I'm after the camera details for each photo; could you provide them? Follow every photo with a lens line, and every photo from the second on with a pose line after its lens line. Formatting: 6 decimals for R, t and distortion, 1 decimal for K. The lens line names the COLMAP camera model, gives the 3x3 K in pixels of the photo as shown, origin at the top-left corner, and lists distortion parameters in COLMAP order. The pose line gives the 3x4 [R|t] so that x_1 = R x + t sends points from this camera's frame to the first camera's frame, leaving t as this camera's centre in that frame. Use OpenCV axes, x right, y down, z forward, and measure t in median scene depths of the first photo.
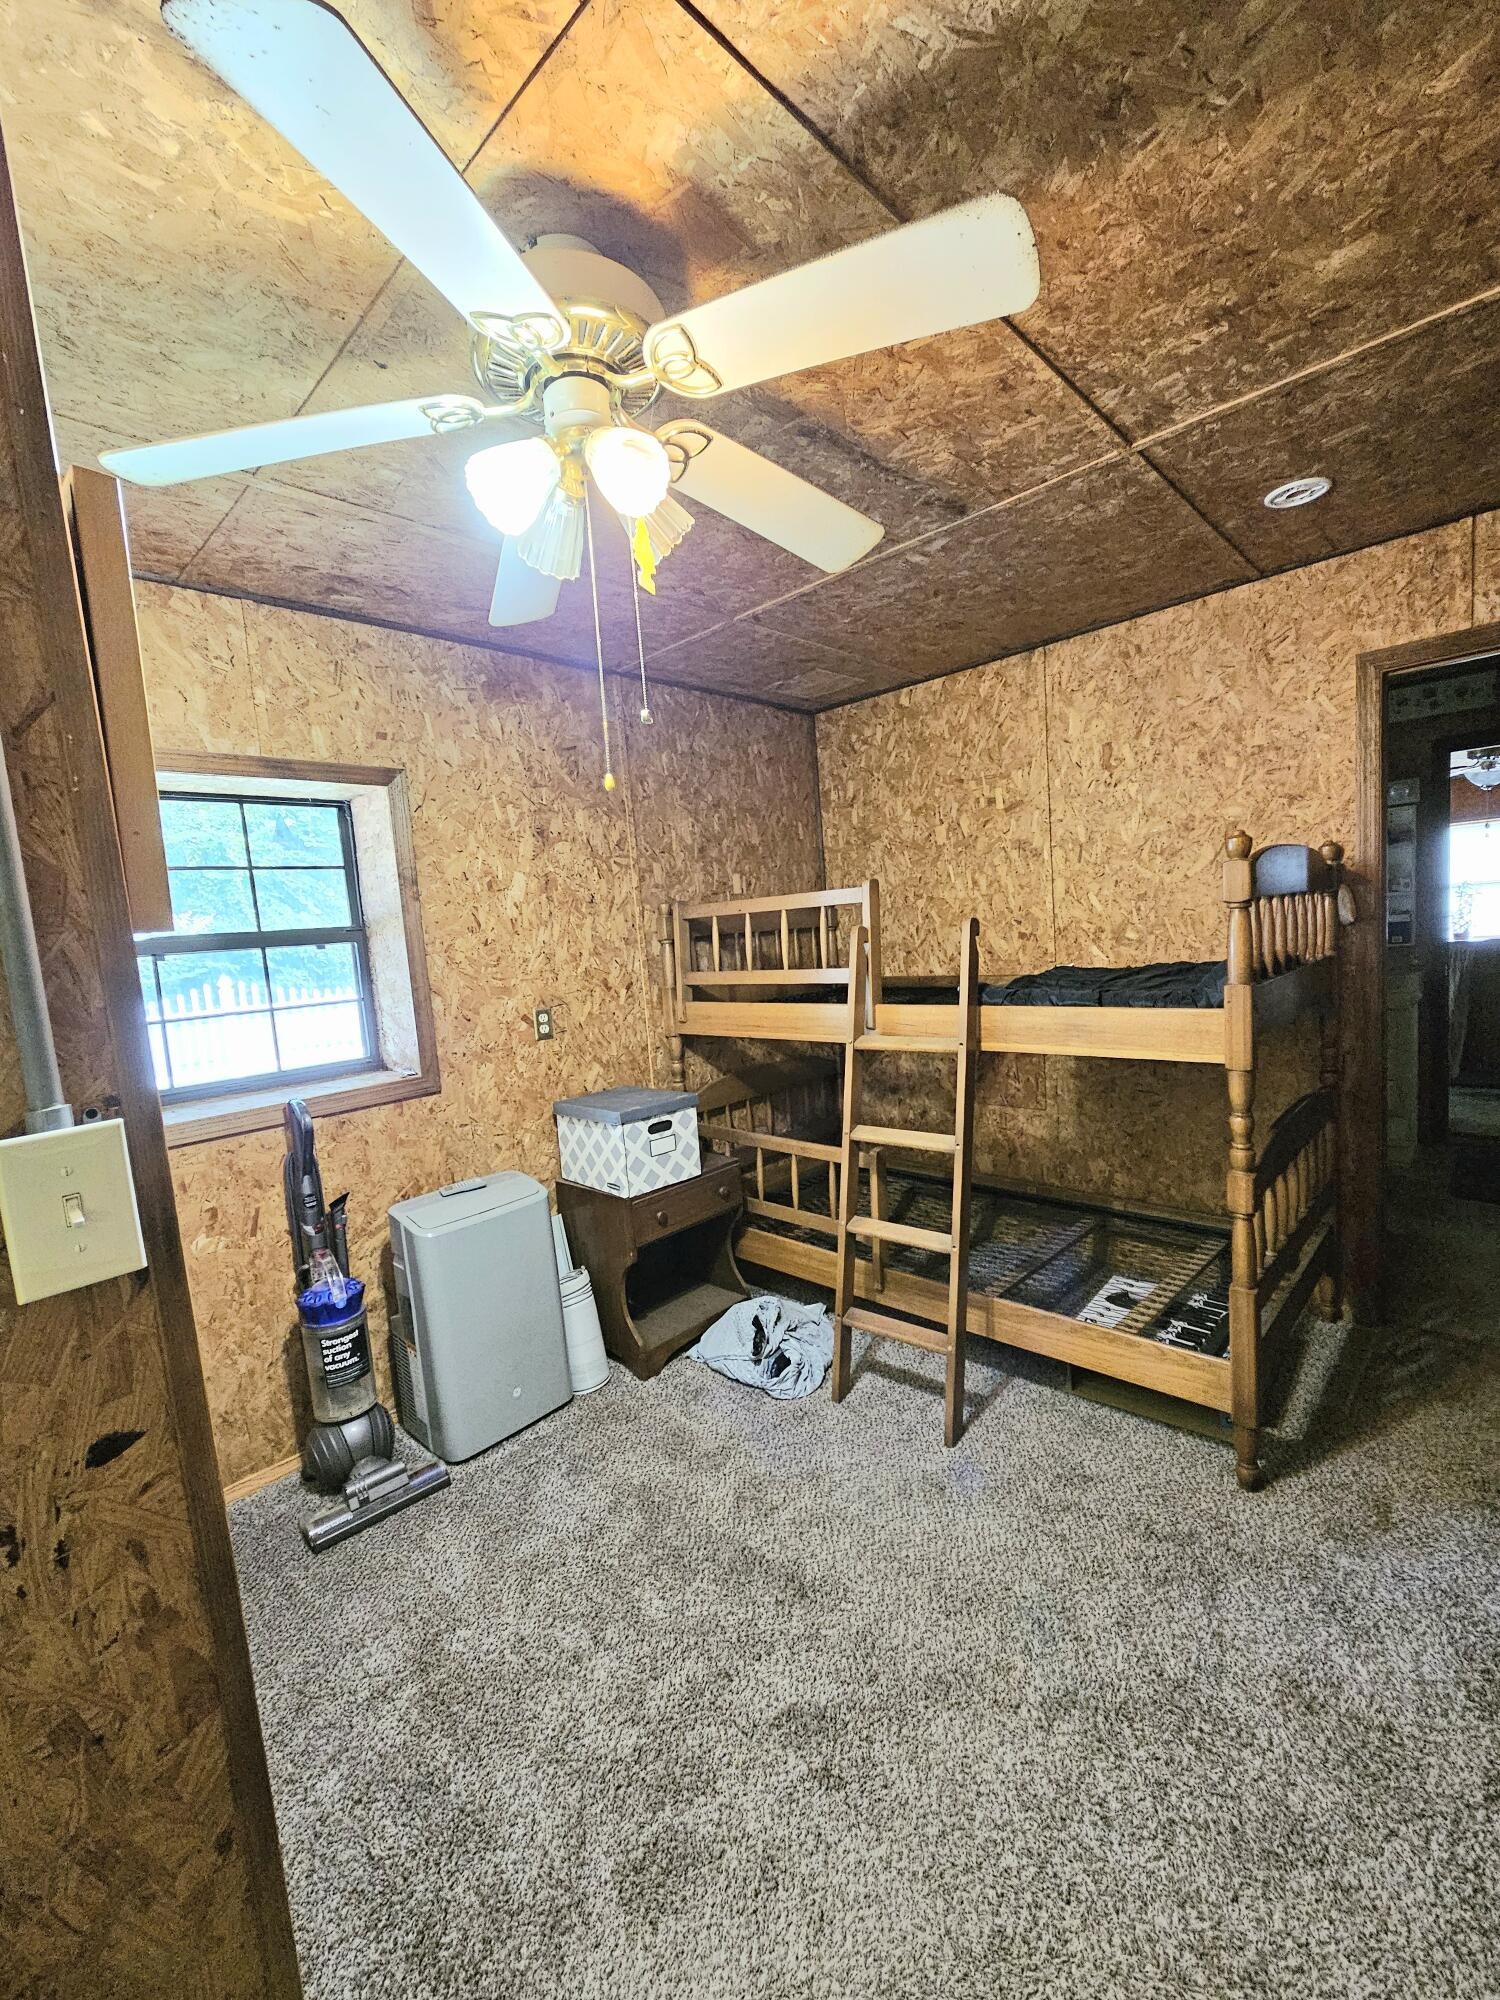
lens RADIAL K [[822.3, 0, 757.5], [0, 822.3, 1005.7], [0, 0, 1]] dist [-0.000139, -0.000459]
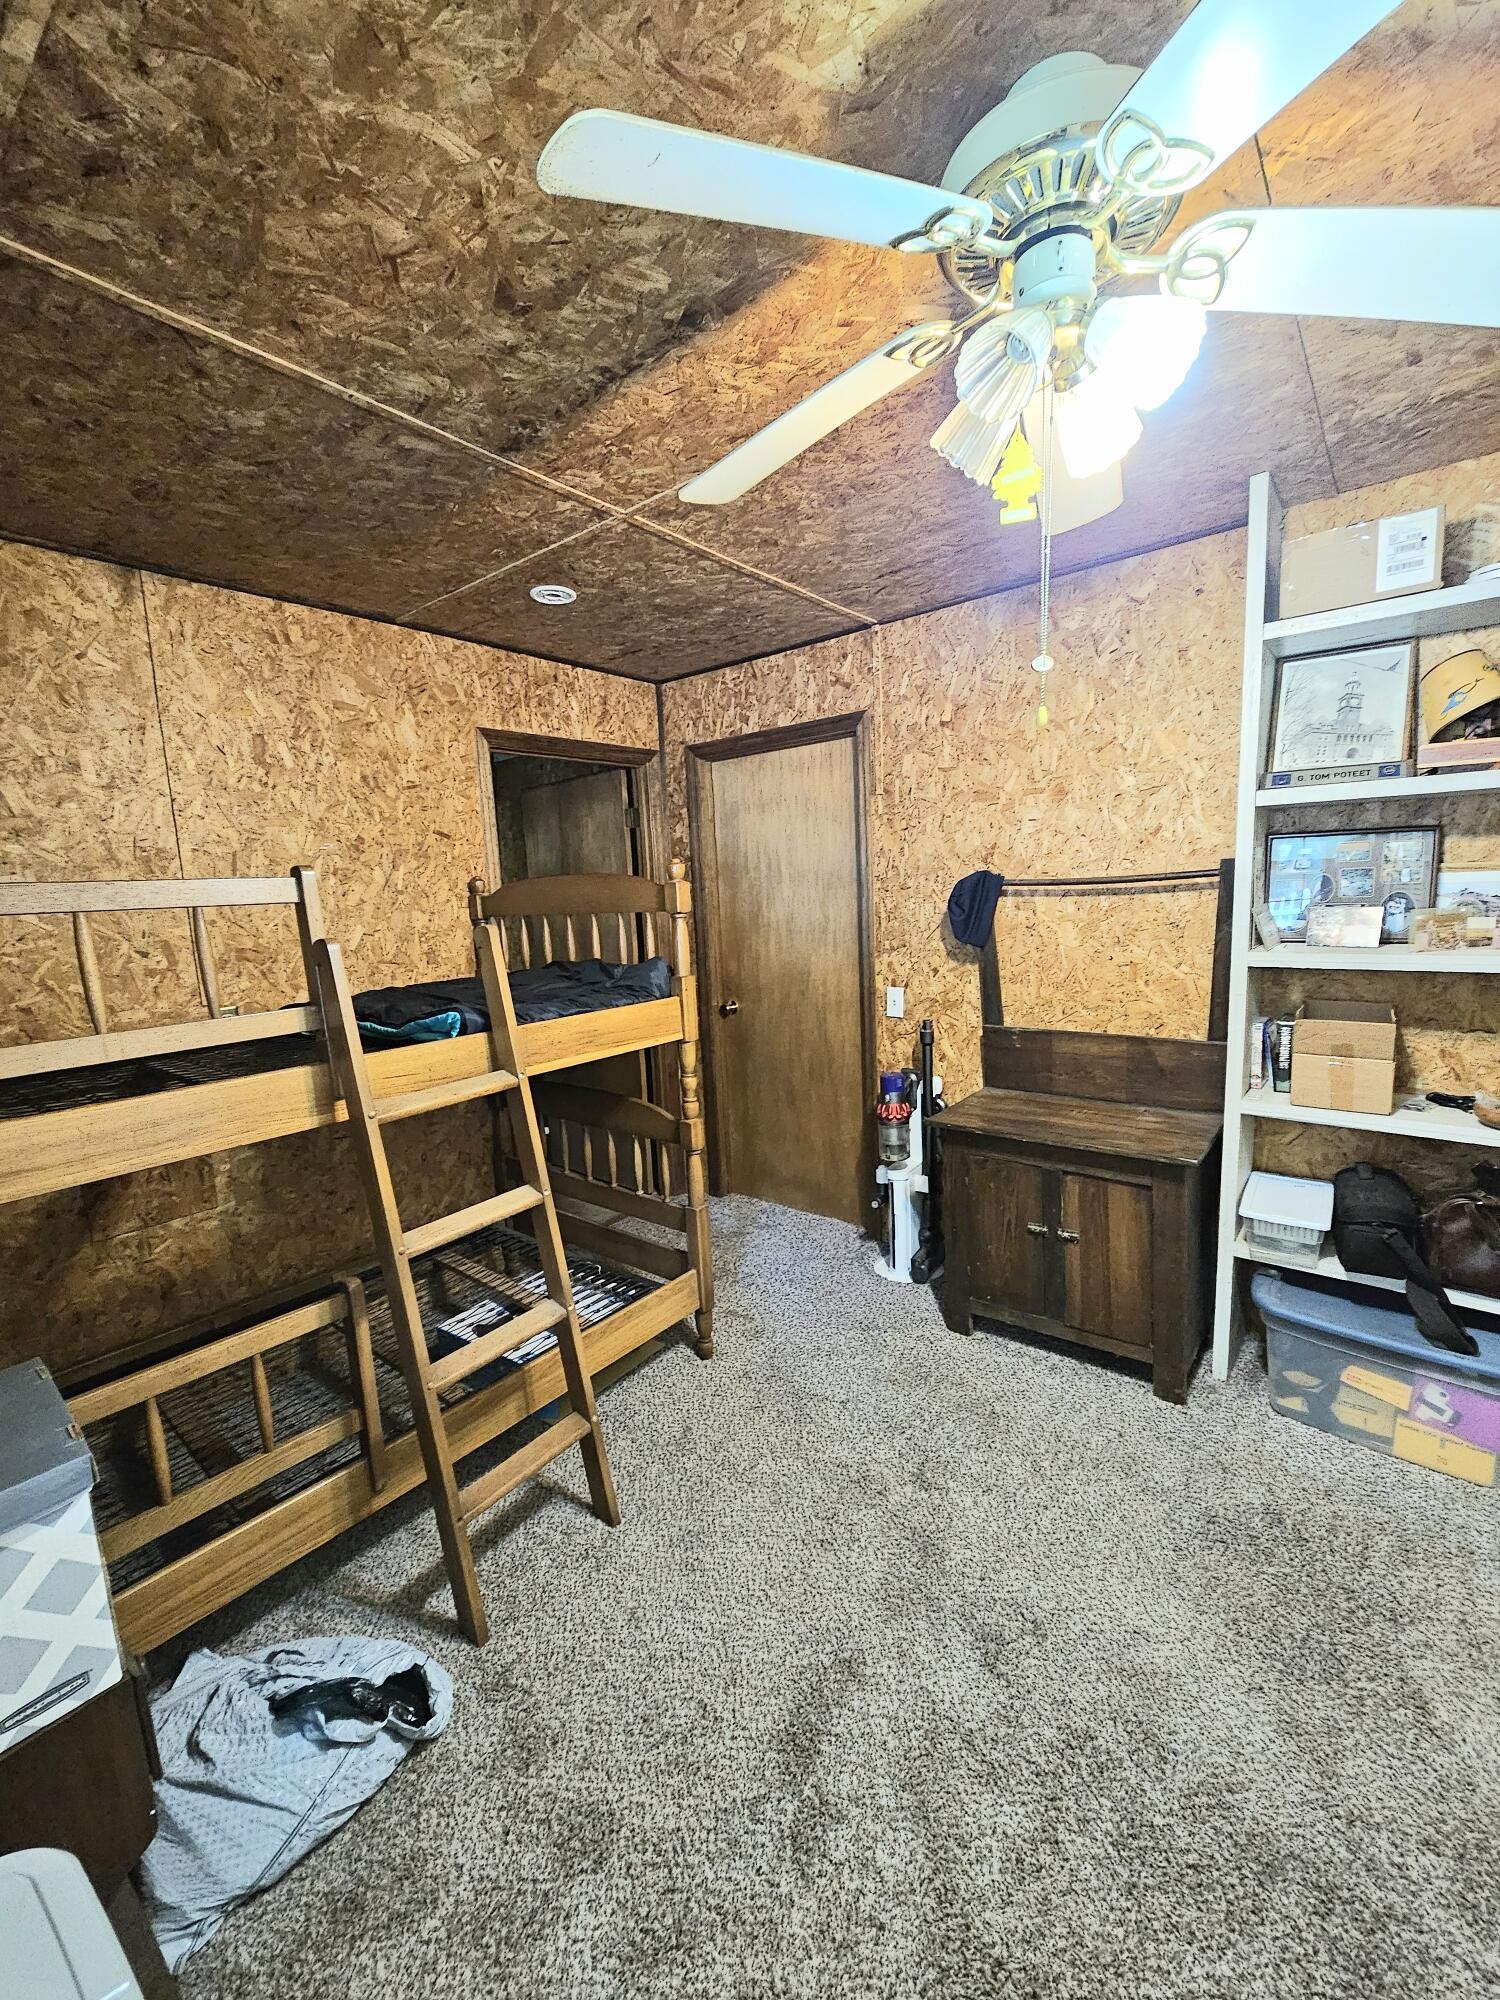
lens RADIAL K [[822.3, 0, 757.5], [0, 822.3, 1005.7], [0, 0, 1]] dist [-0.000139, -0.000459]
pose [[-0.071048, -0.056148, 0.995891, -0.493835], [0.150530, 0.986376, 0.066350, -0.032705], [-0.986049, 0.154626, -0.061628, 0.662027]]
